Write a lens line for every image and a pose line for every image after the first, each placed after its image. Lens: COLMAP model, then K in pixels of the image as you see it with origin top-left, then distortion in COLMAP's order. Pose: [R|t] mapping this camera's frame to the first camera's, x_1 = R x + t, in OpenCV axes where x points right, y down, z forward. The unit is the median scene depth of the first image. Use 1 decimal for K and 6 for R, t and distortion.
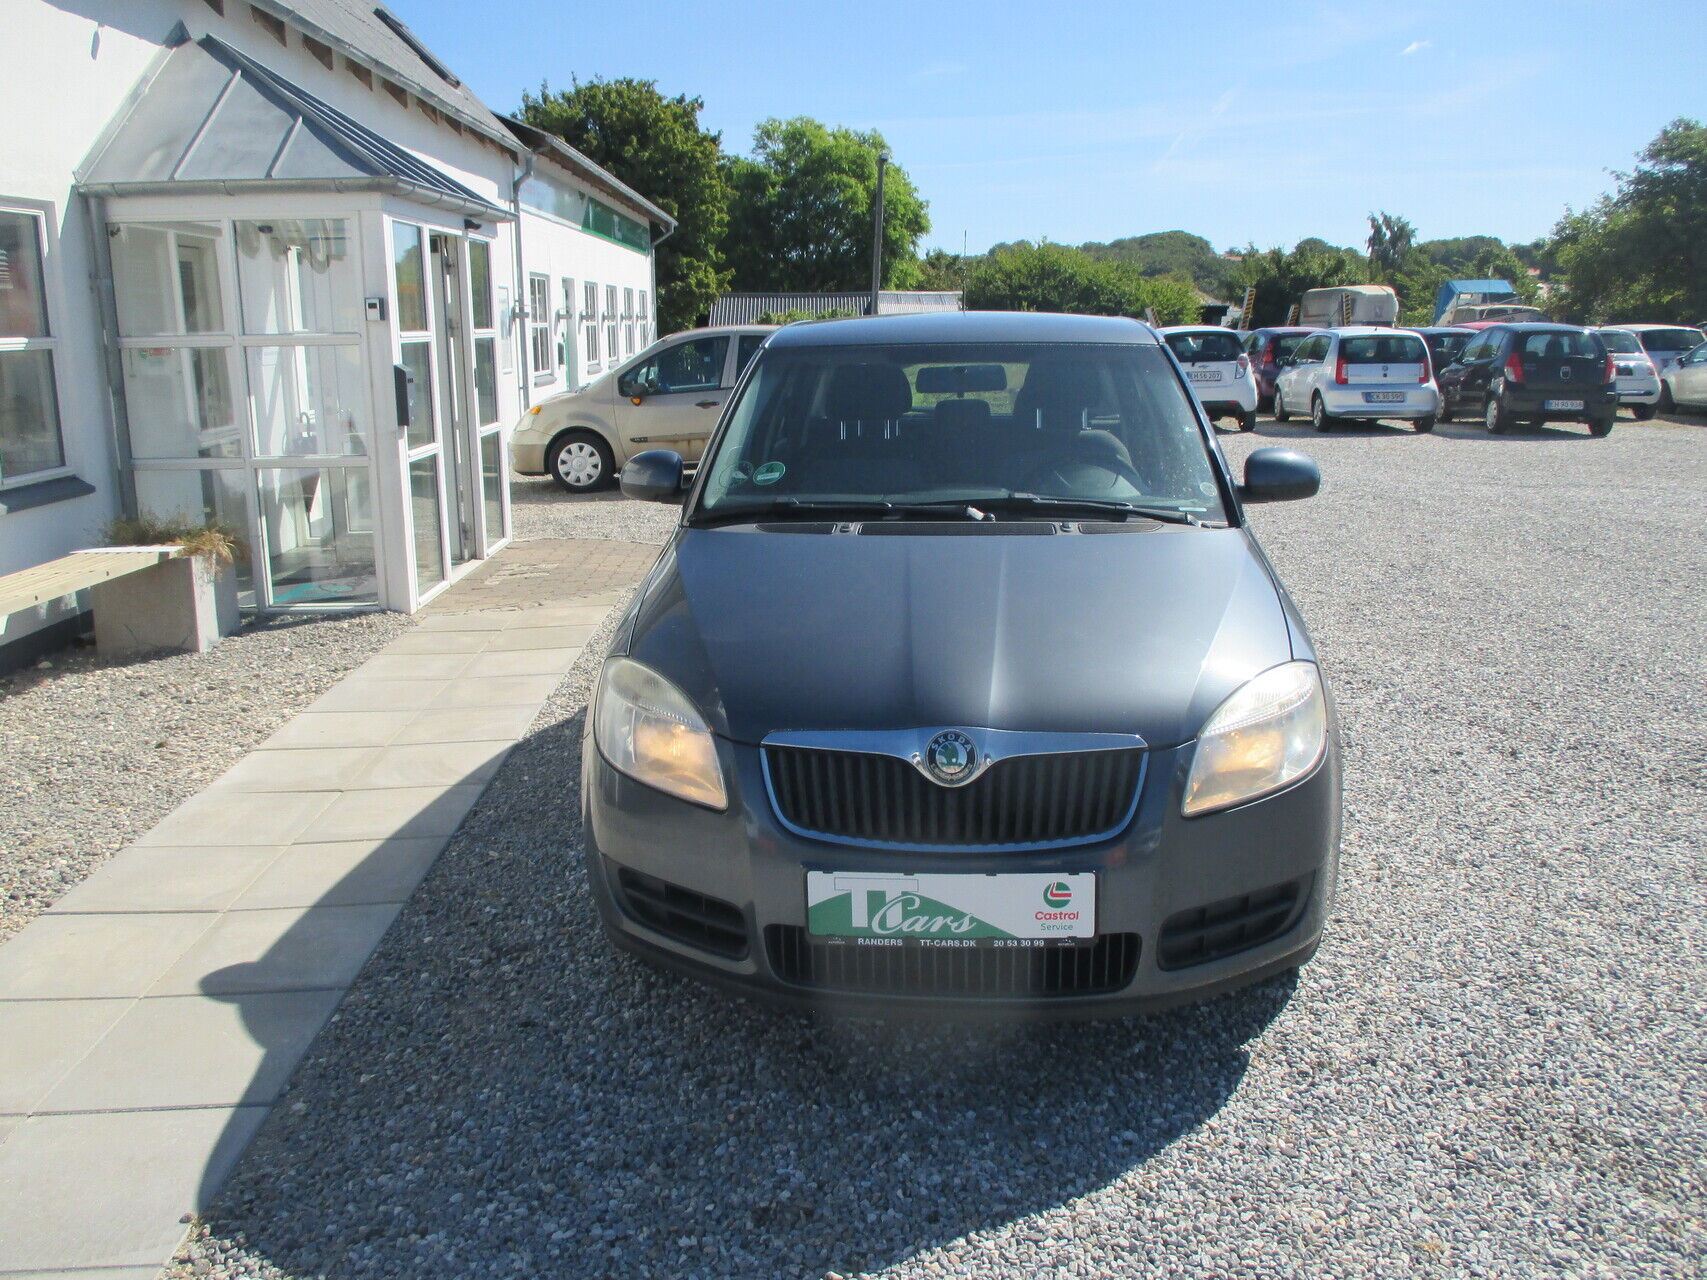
lens RADIAL K [[1418.9, 0, 853.5], [0, 1418.9, 640.0], [0, 0, 1]] dist [-0.027926, -0.000248]
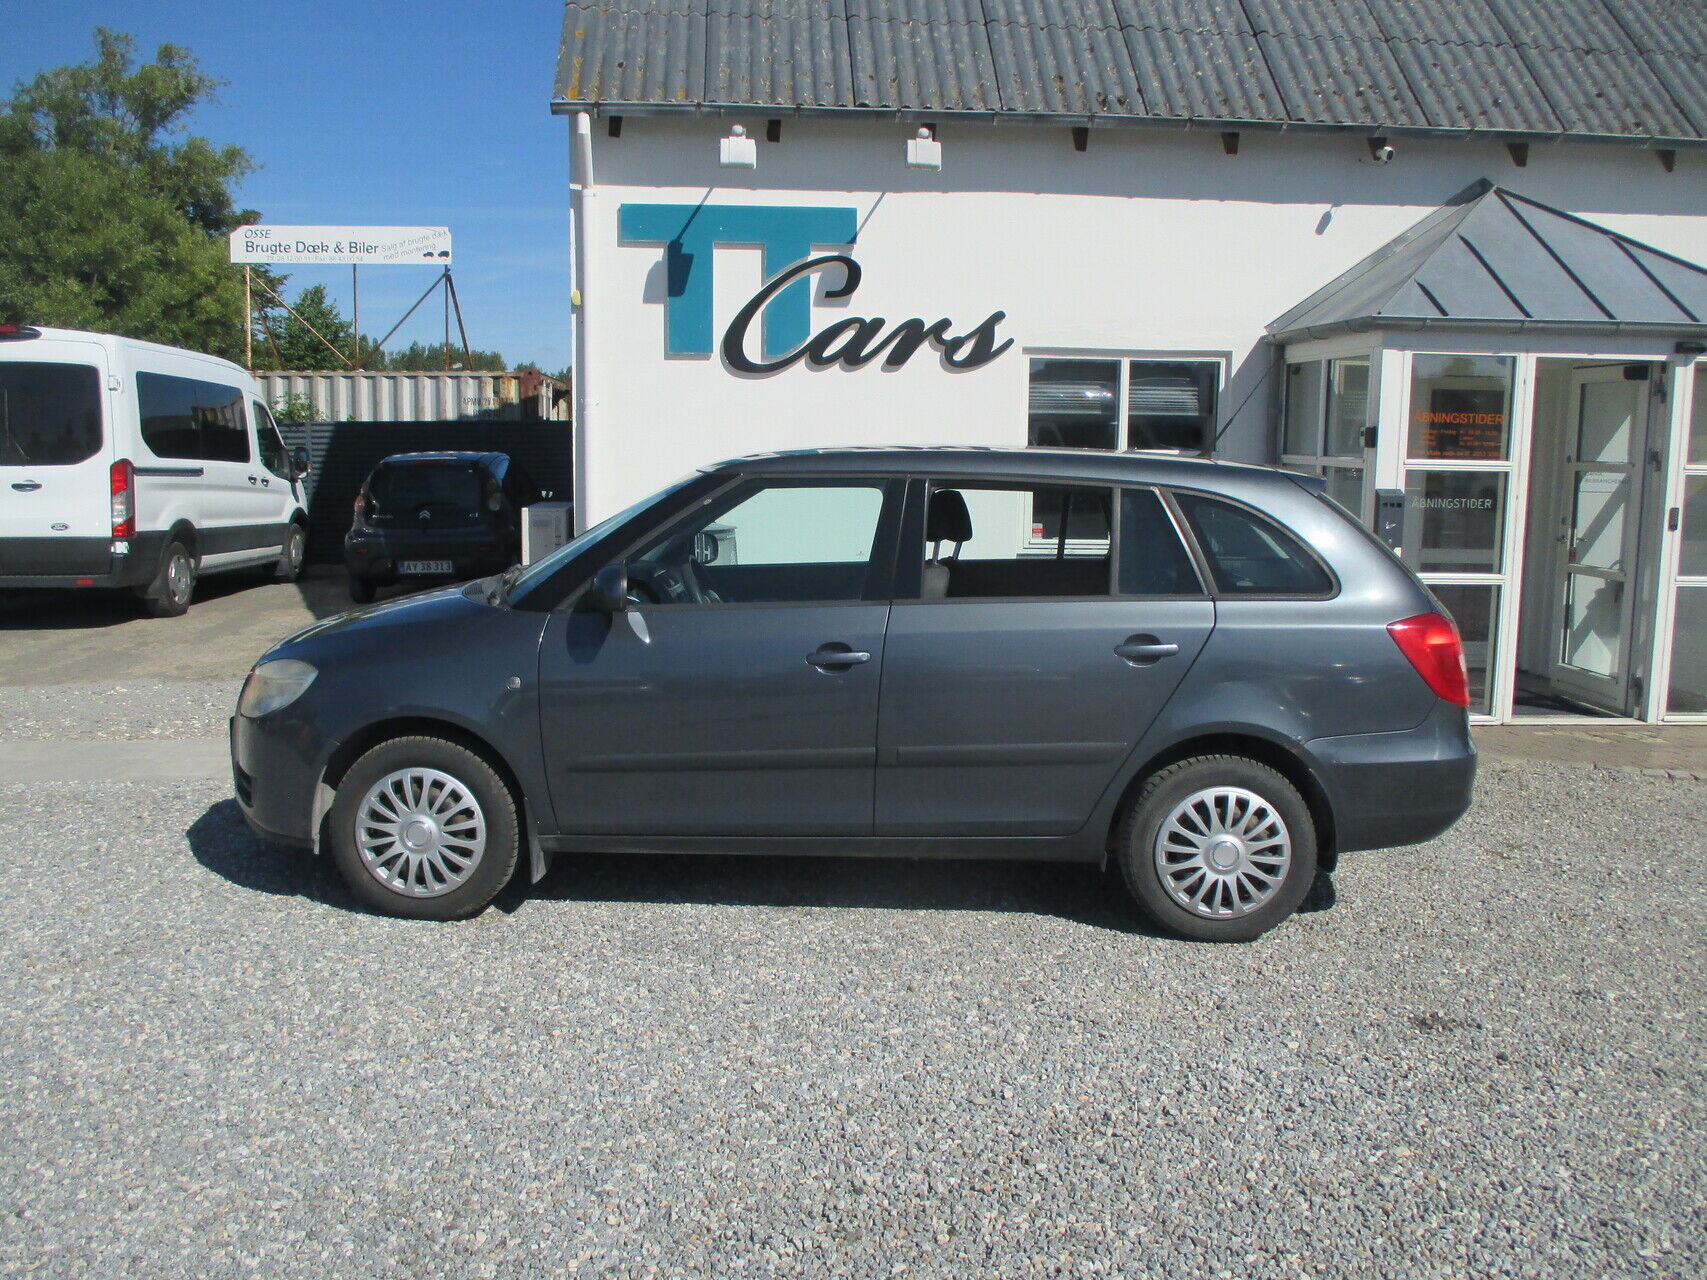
lens RADIAL K [[1405.4, 0, 853.5], [0, 1405.4, 640.0], [0, 0, 1]] dist [0.009041, -0.111924]
pose [[0.070434, 0.156772, -0.985120, 1.226740], [-0.239163, 0.961422, 0.135901, -0.236020], [0.968421, 0.226032, 0.105211, 0.941229]]
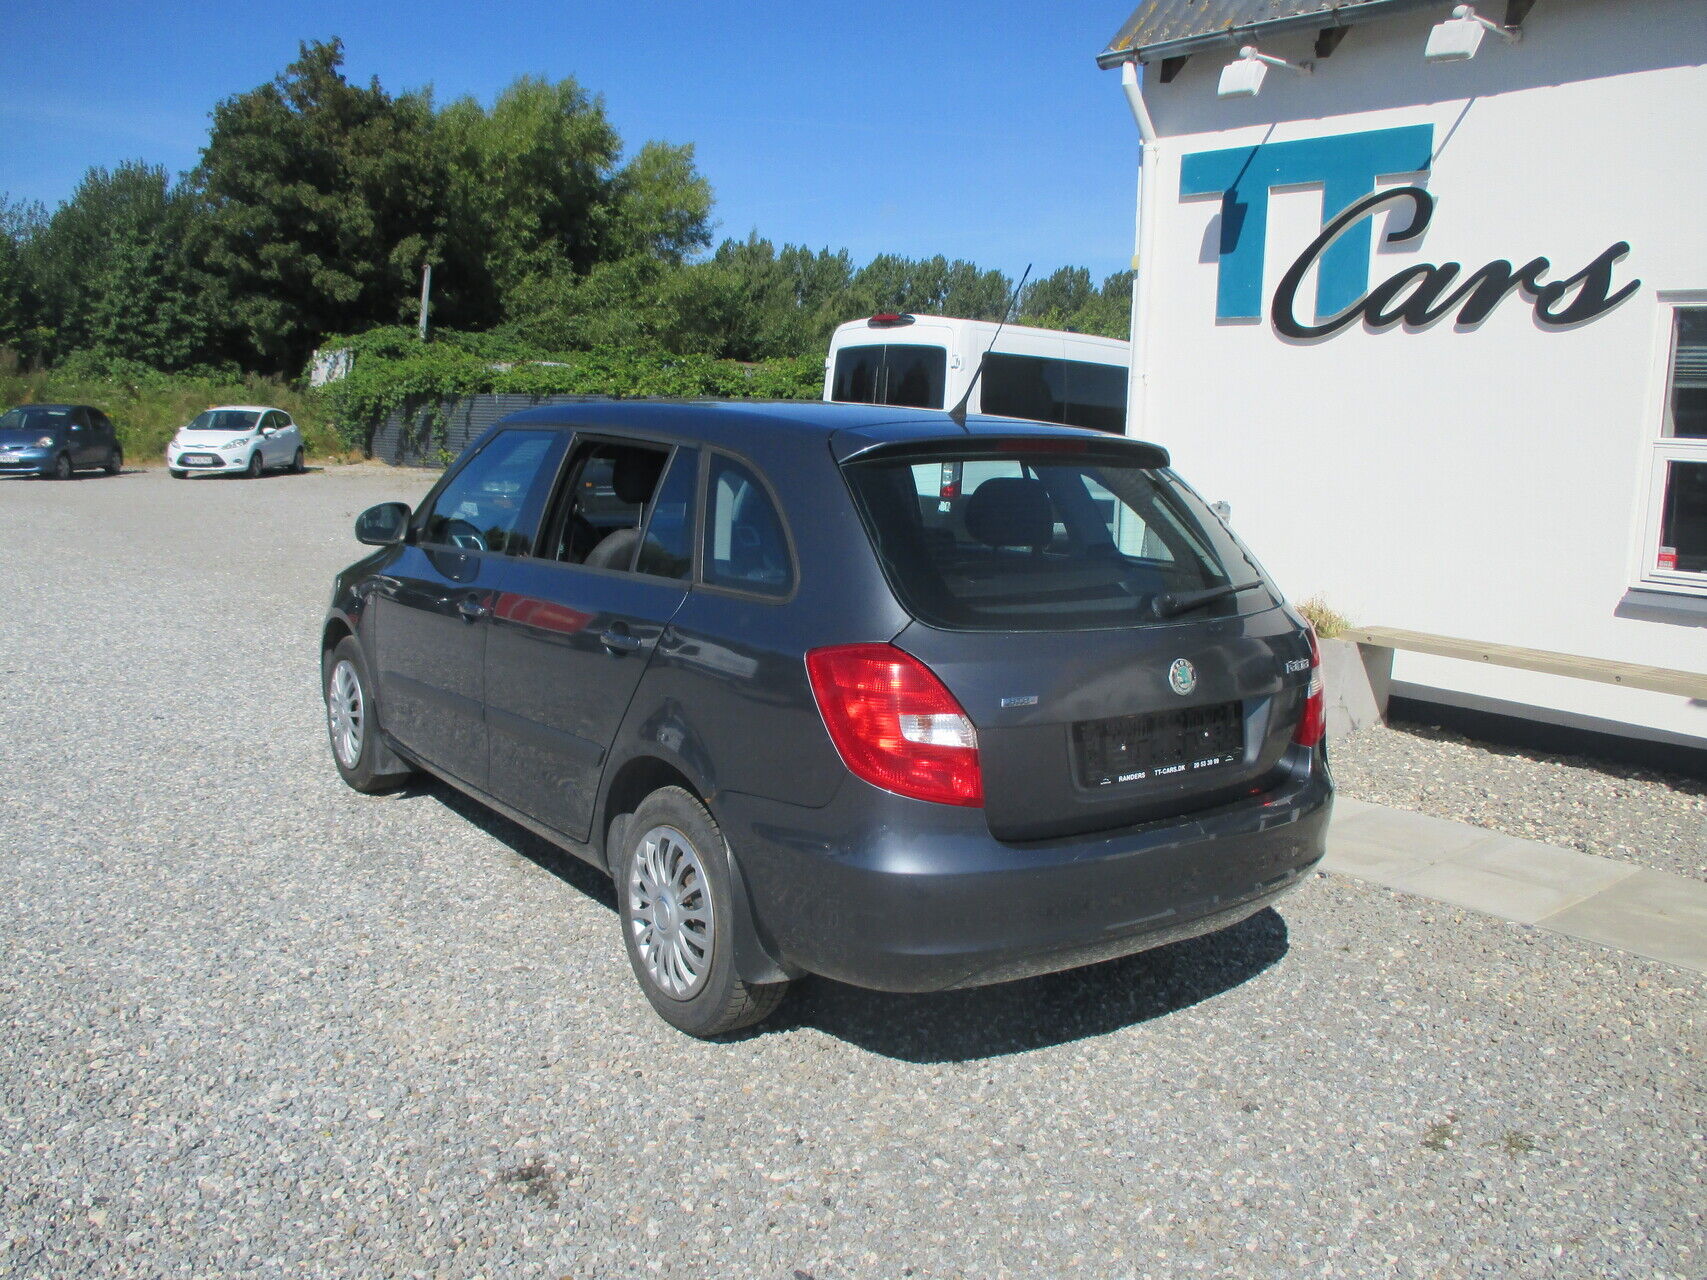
lens RADIAL K [[1418.9, 0, 853.5], [0, 1418.9, 640.0], [0, 0, 1]] dist [-0.027926, -0.000248]
pose [[-0.736386, 0.103273, -0.668633, 0.720943], [-0.172896, 0.926741, 0.333555, -0.441900], [0.654097, 0.361229, -0.664583, 1.878141]]
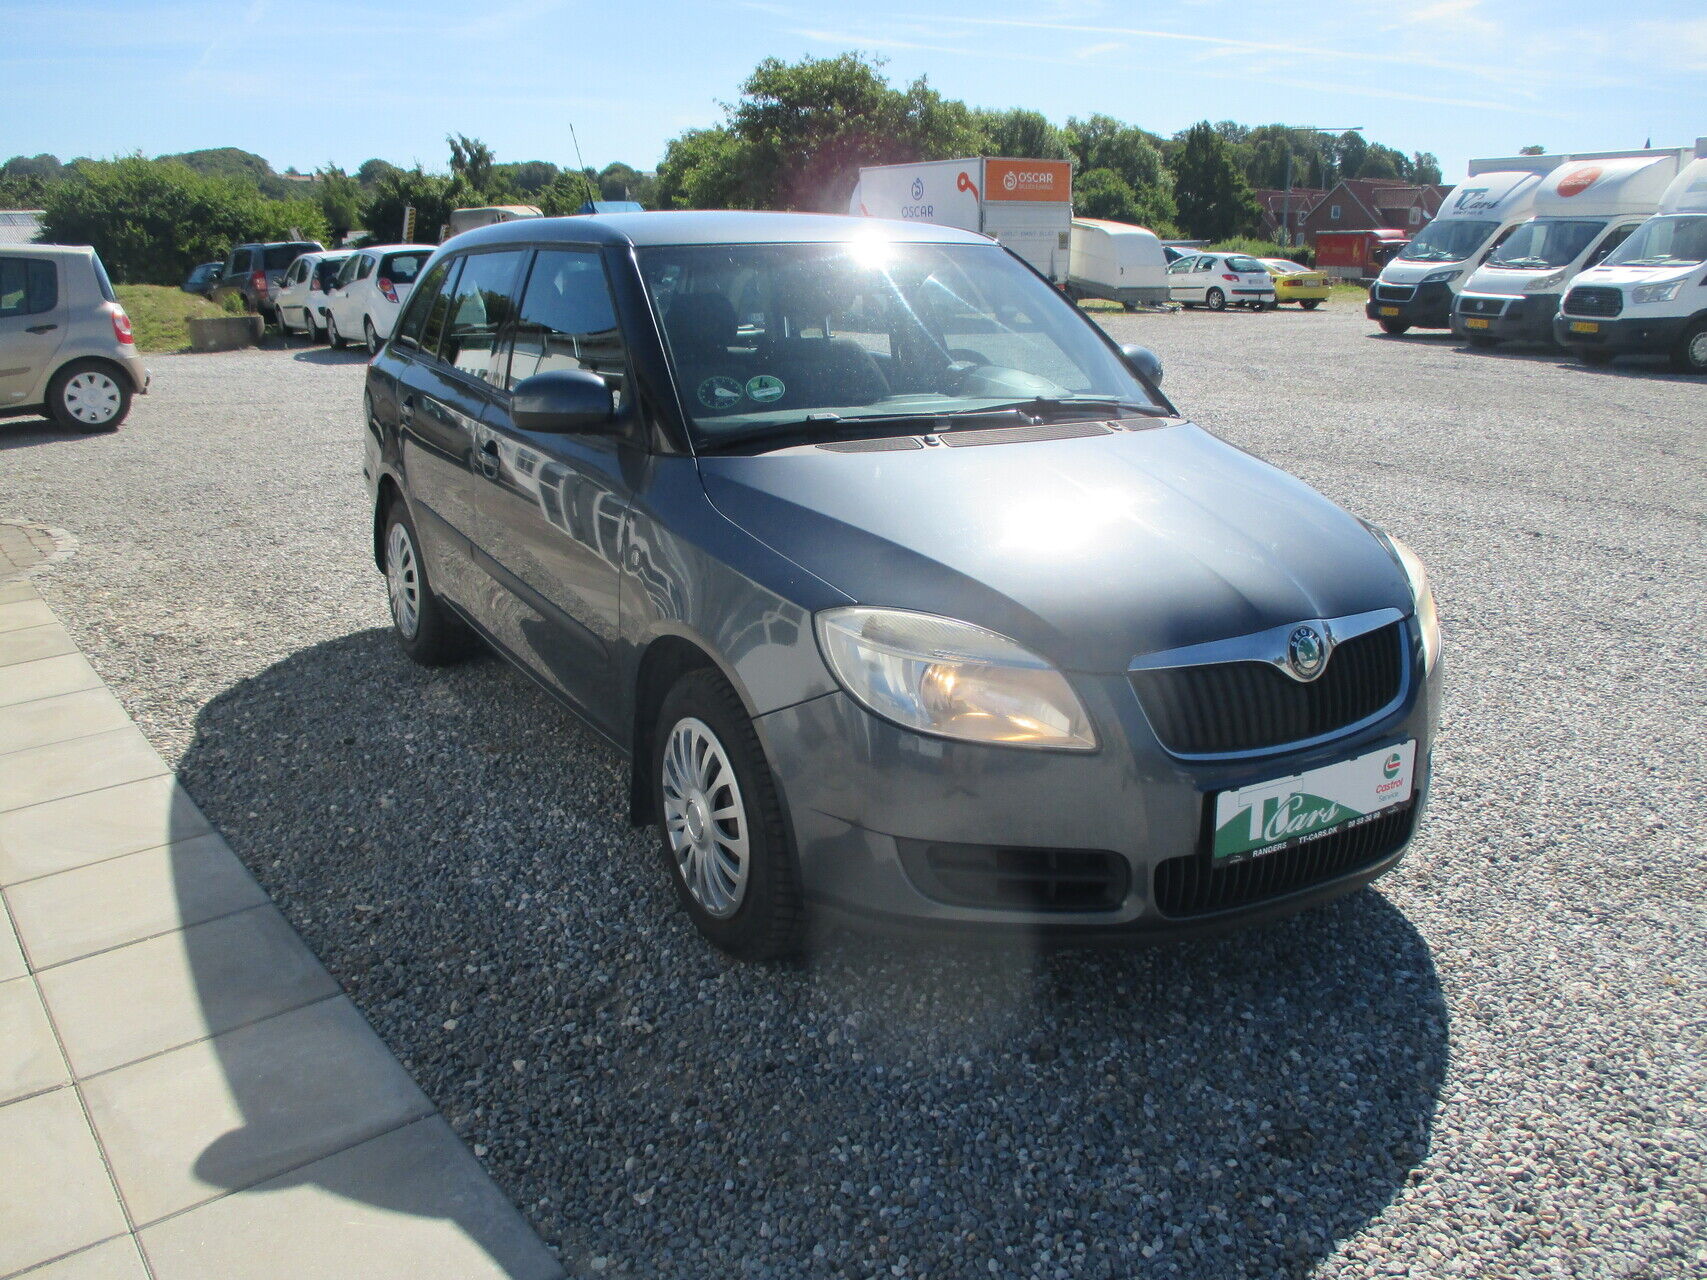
lens RADIAL K [[1418.9, 0, 853.5], [0, 1418.9, 640.0], [0, 0, 1]] dist [-0.027926, -0.000248]
pose [[0.823284, -0.148940, 0.547741, -0.419094], [0.120427, 0.988826, 0.087872, -0.029352], [-0.554708, -0.006381, 0.832020, 0.197306]]
